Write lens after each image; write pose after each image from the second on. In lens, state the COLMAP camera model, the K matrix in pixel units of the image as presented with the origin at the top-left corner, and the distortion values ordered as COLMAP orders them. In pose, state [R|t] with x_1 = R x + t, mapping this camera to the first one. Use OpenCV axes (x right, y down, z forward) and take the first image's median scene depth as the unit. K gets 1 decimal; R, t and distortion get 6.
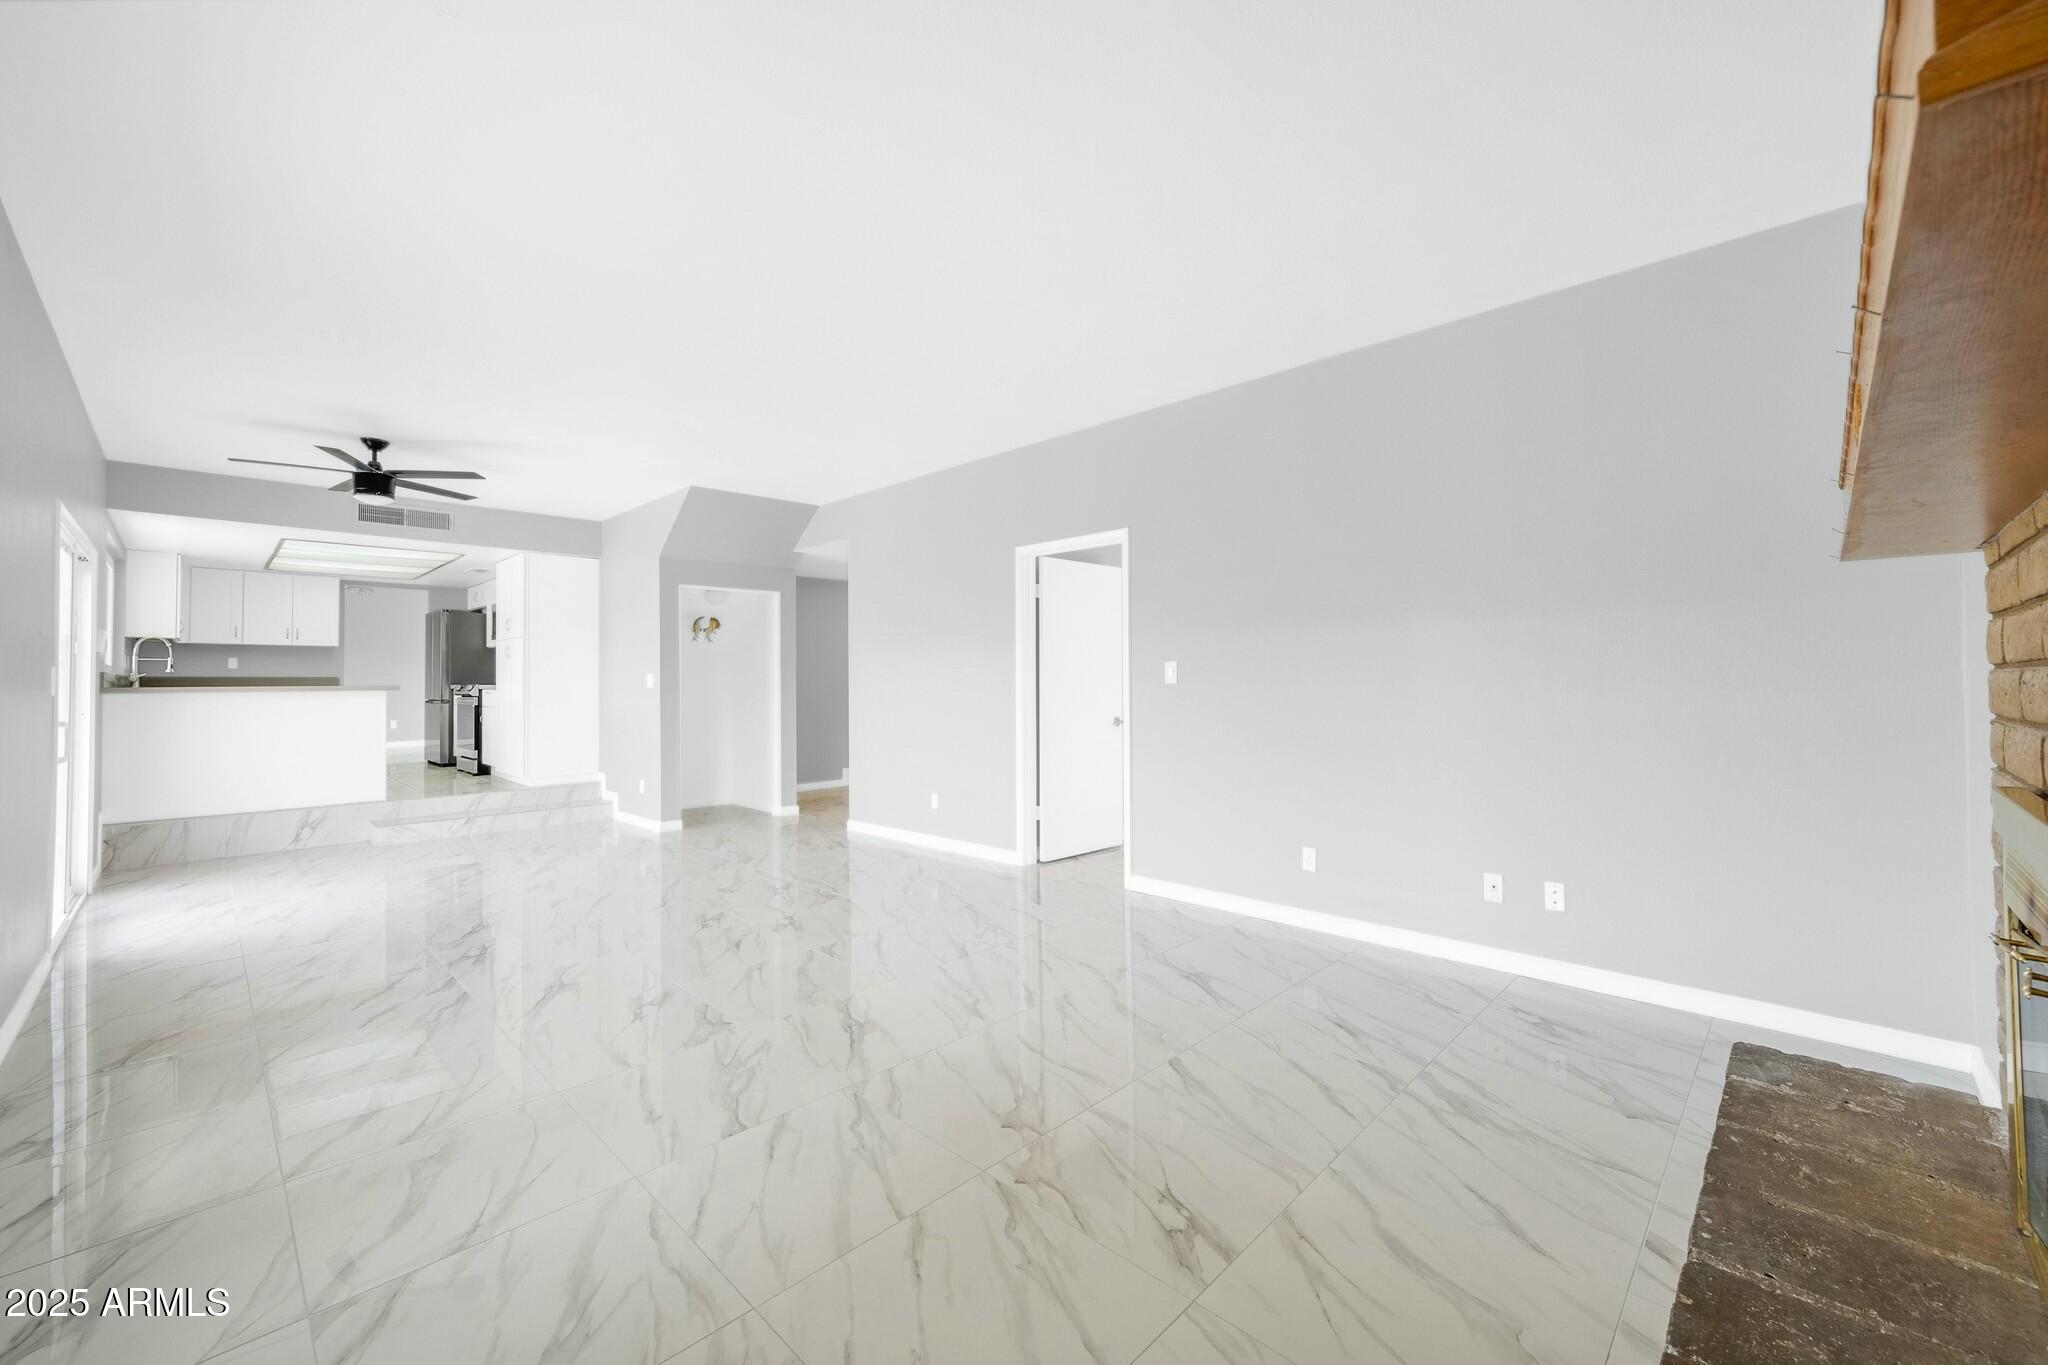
lens RADIAL K [[809.7, 0, 1018.4], [0, 809.7, 673.1], [0, 0, 1]] dist [0.000123, 0.001205]
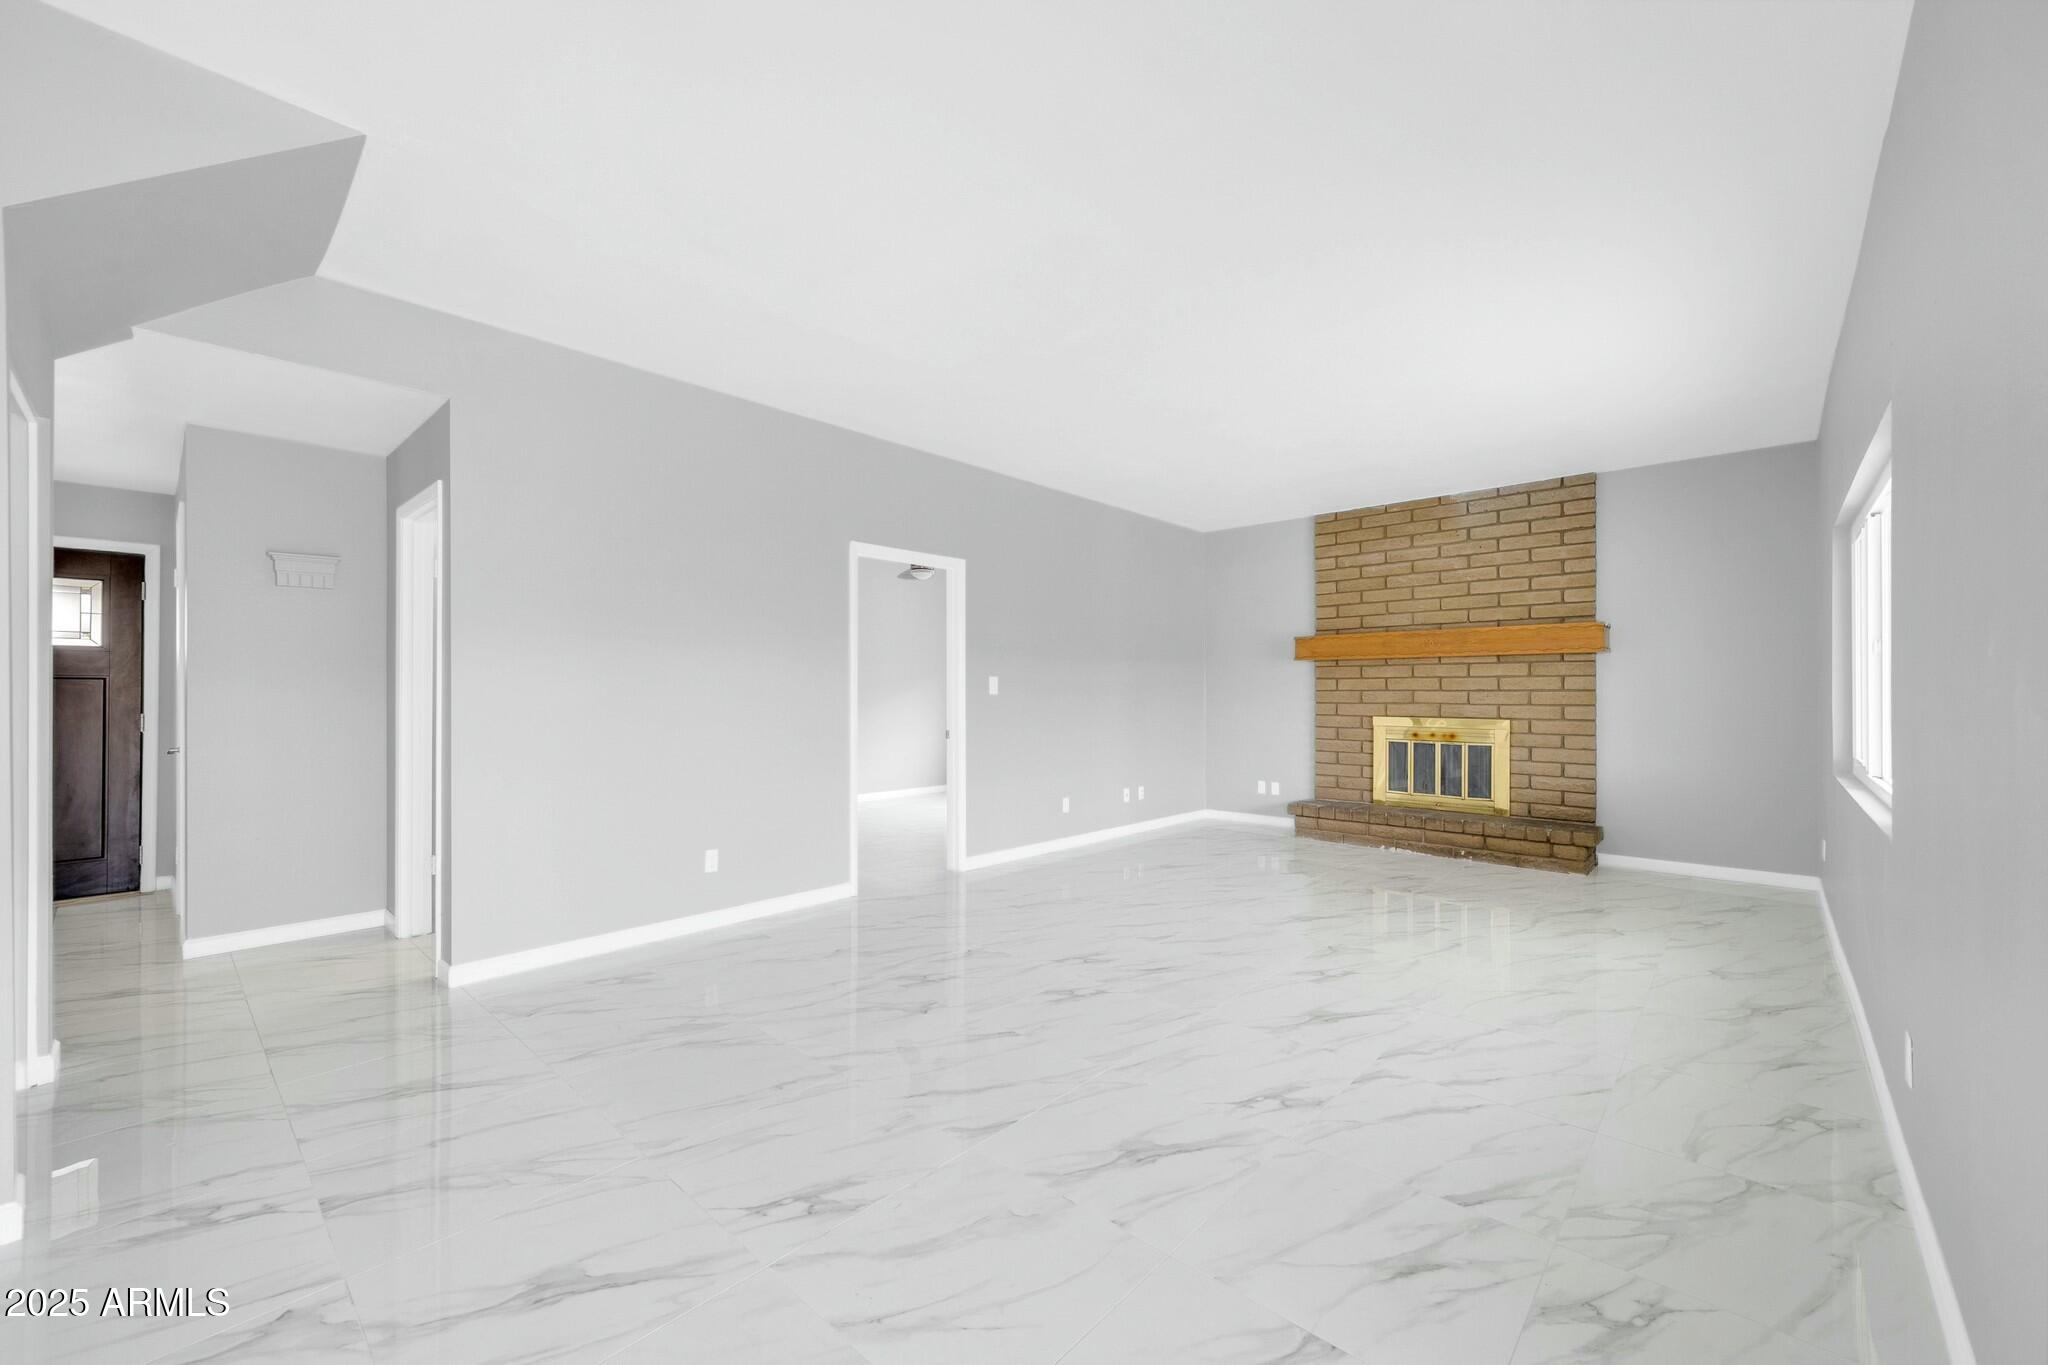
lens RADIAL K [[809.7, 0, 1012.3], [0, 809.7, 687.3], [0, 0, 1]] dist [0.000123, 0.001205]
pose [[-0.034949, 0.010552, 0.999333, -1.278486], [-0.018643, 0.999763, -0.011209, 0.017049], [-0.999215, -0.019022, -0.034744, 1.192806]]
